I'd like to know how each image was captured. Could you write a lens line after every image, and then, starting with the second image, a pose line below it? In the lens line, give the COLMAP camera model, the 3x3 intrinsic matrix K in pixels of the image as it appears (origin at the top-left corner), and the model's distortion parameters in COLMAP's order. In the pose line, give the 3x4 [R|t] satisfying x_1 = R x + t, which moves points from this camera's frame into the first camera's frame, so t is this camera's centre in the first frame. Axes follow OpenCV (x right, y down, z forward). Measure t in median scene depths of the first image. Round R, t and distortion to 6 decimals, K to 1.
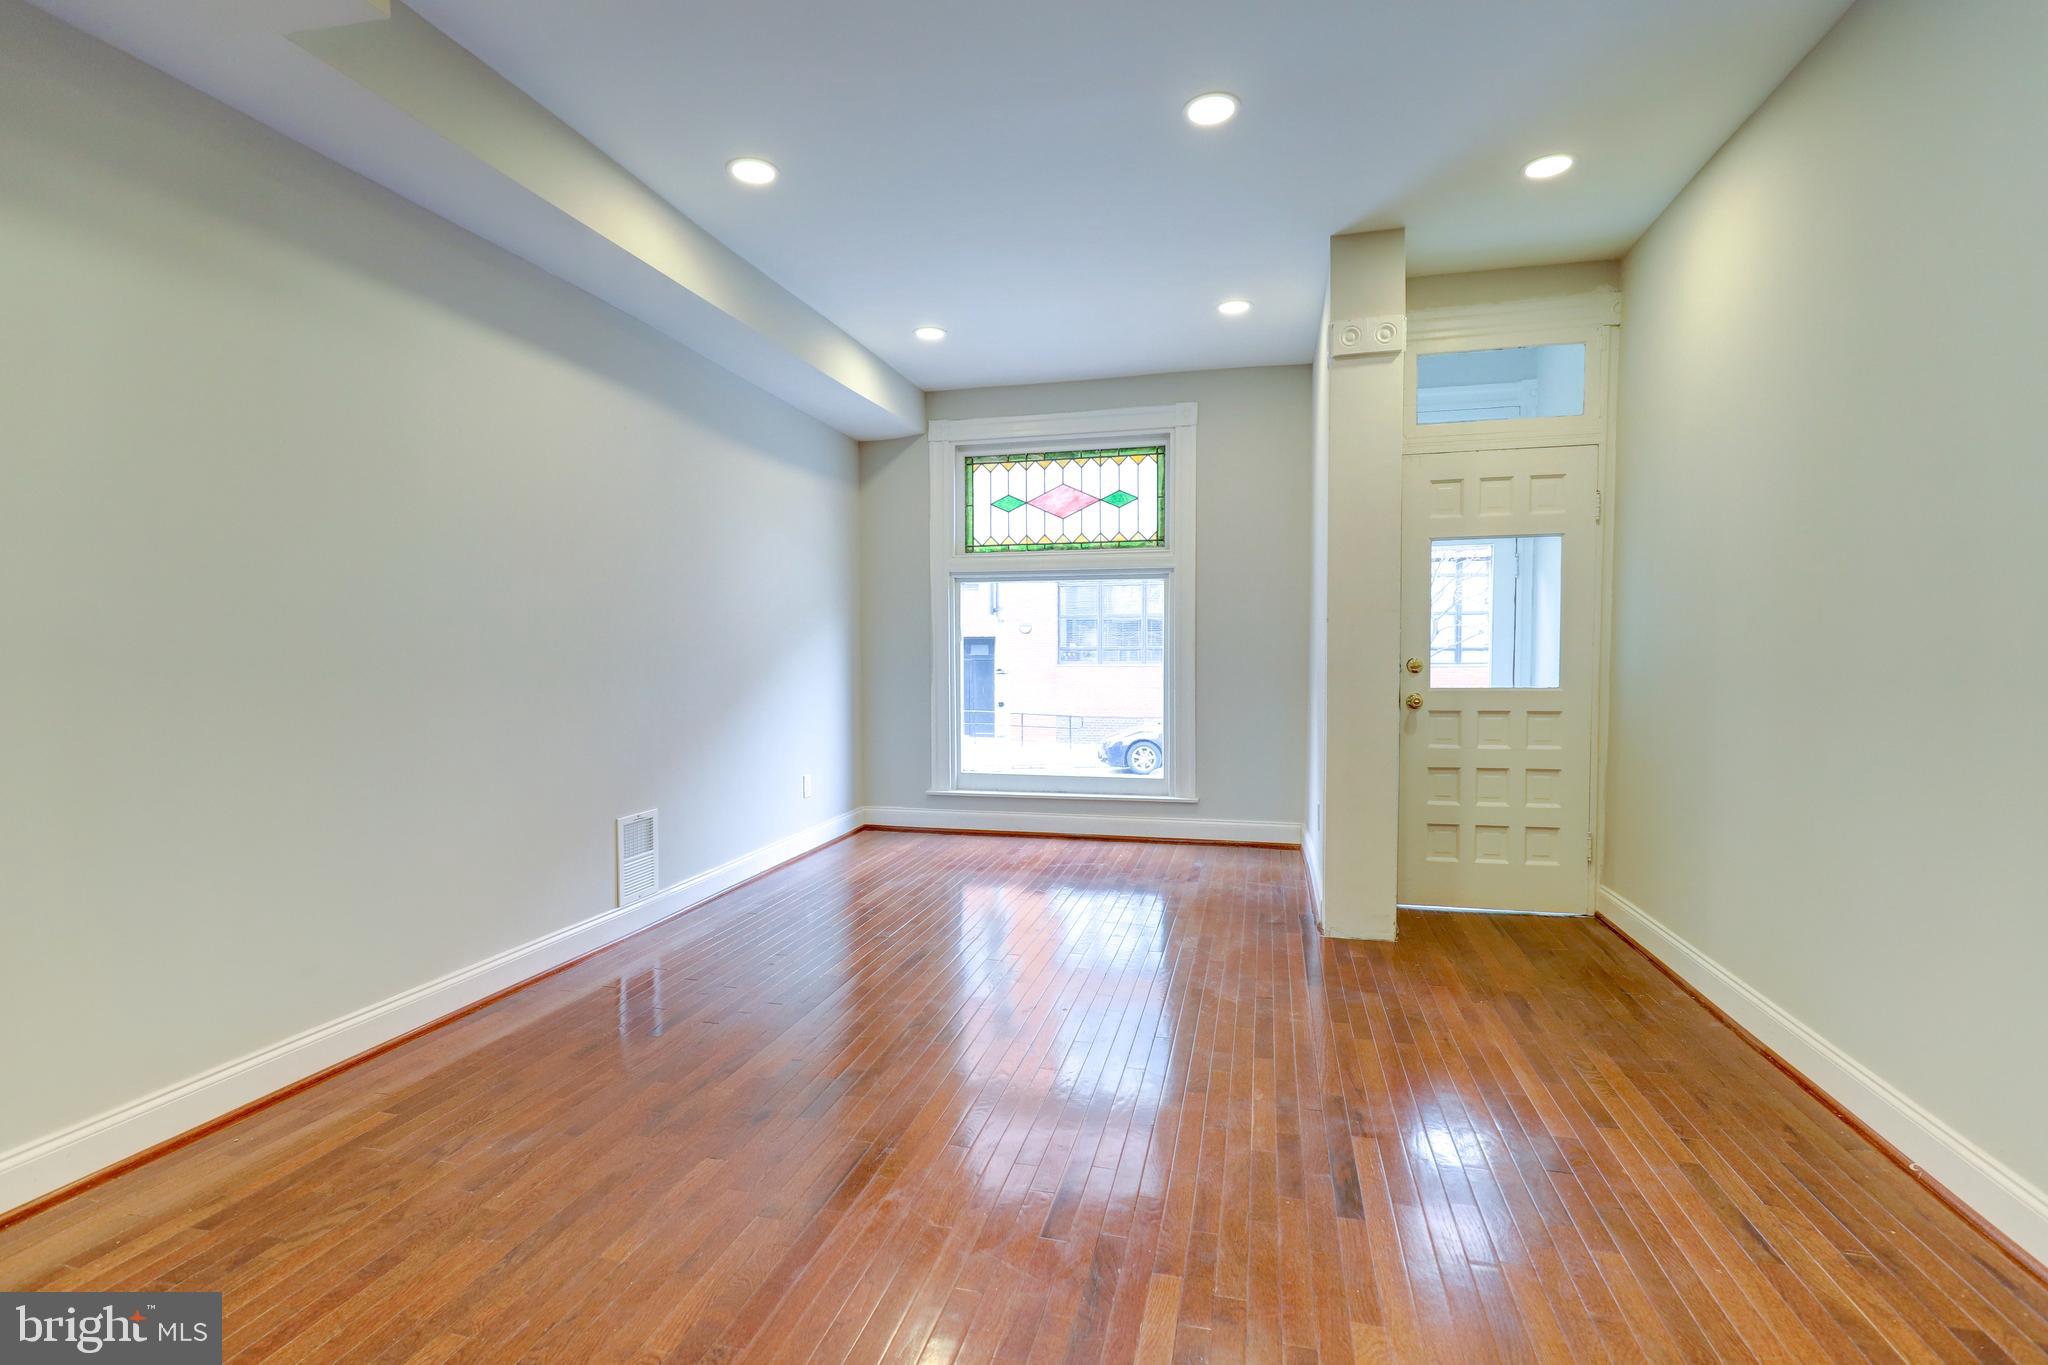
lens RADIAL K [[943.8, 0, 1026.9], [0, 943.8, 686.7], [0, 0, 1]] dist [0.001326, -0.000012]
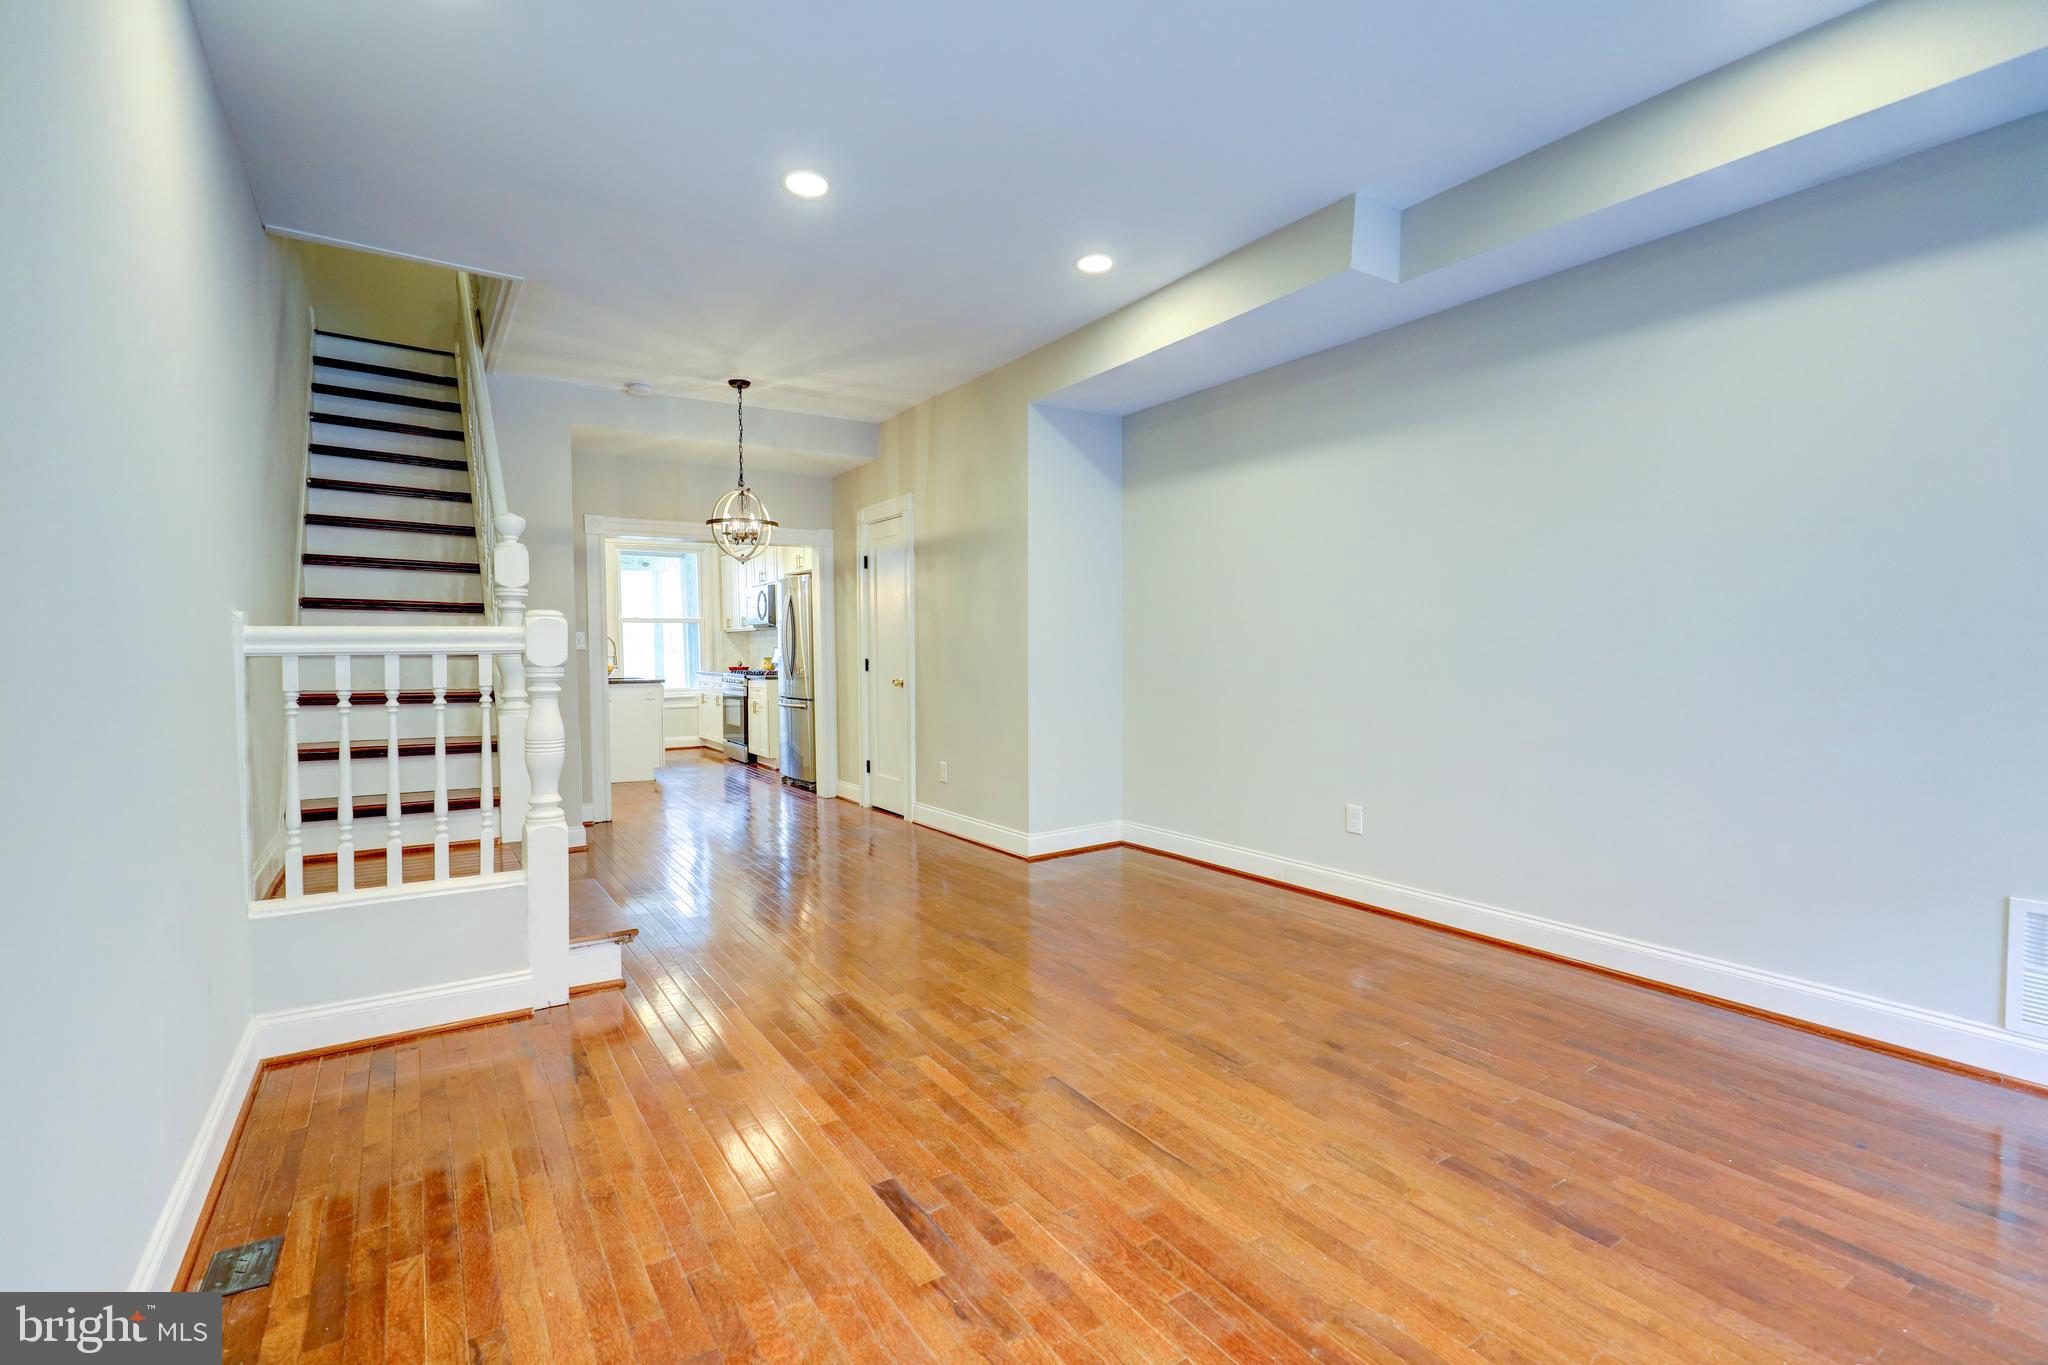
lens RADIAL K [[932.6, 0, 1032.2], [0, 932.6, 689.0], [0, 0, 1]] dist [0.000975, 0.000272]
pose [[-0.670896, 0.041309, -0.740400, 0.344723], [-0.021124, 0.996977, 0.074765, -0.027151], [0.741250, 0.065800, -0.667996, 0.625273]]
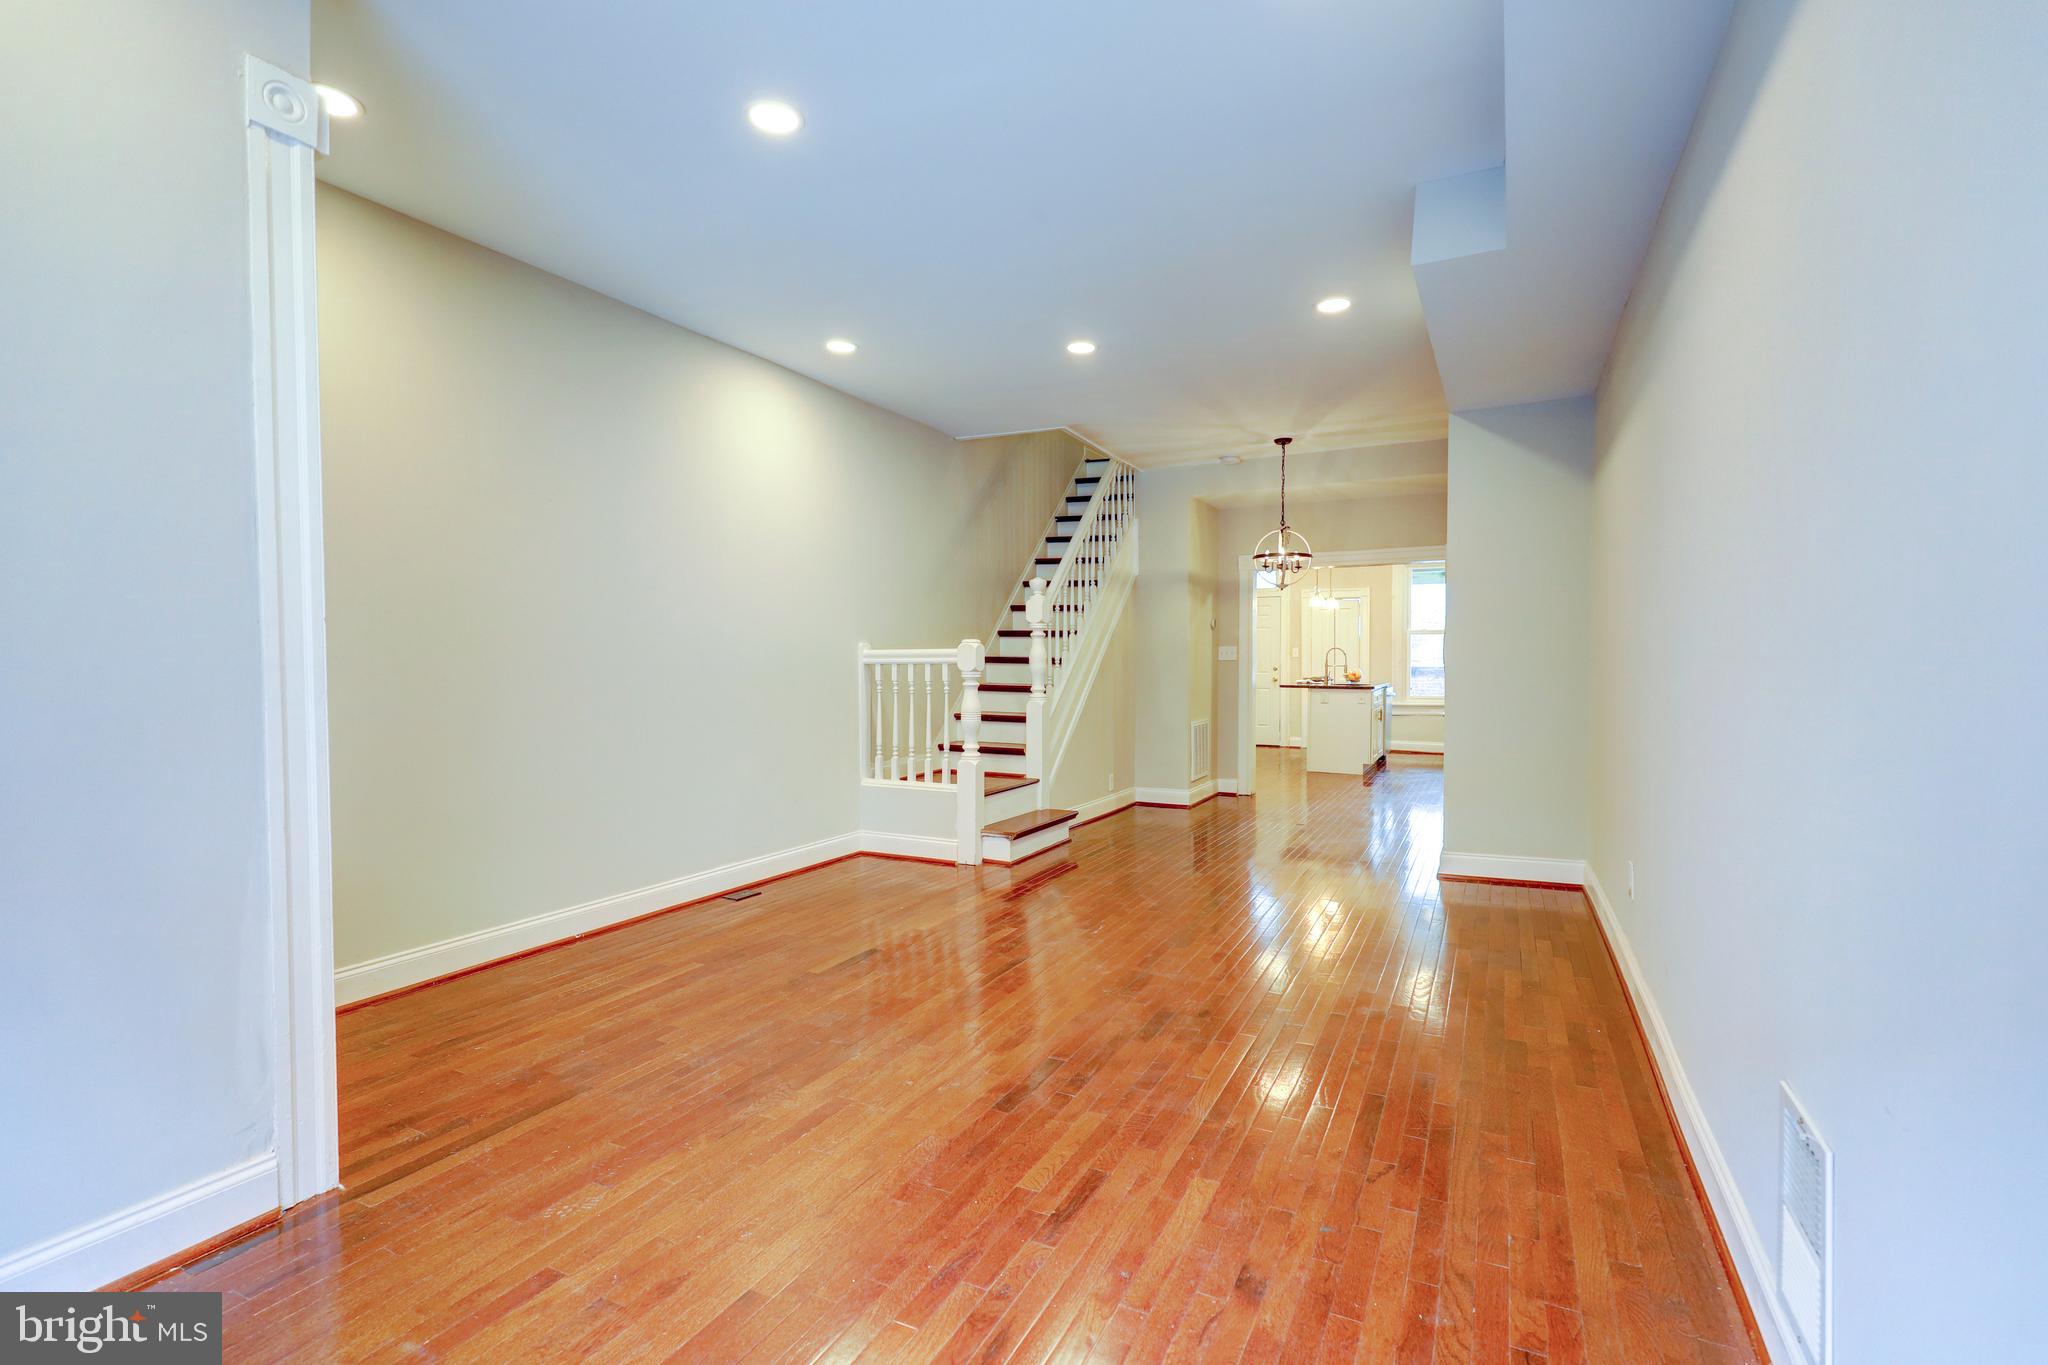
lens RADIAL K [[943.8, 0, 1026.9], [0, 943.8, 686.7], [0, 0, 1]] dist [0.001326, -0.000012]
pose [[-0.975875, 0.002458, 0.218317, -0.139783], [0.017357, 0.997645, 0.066353, -0.040993], [-0.217640, 0.068542, -0.973619, 0.987385]]
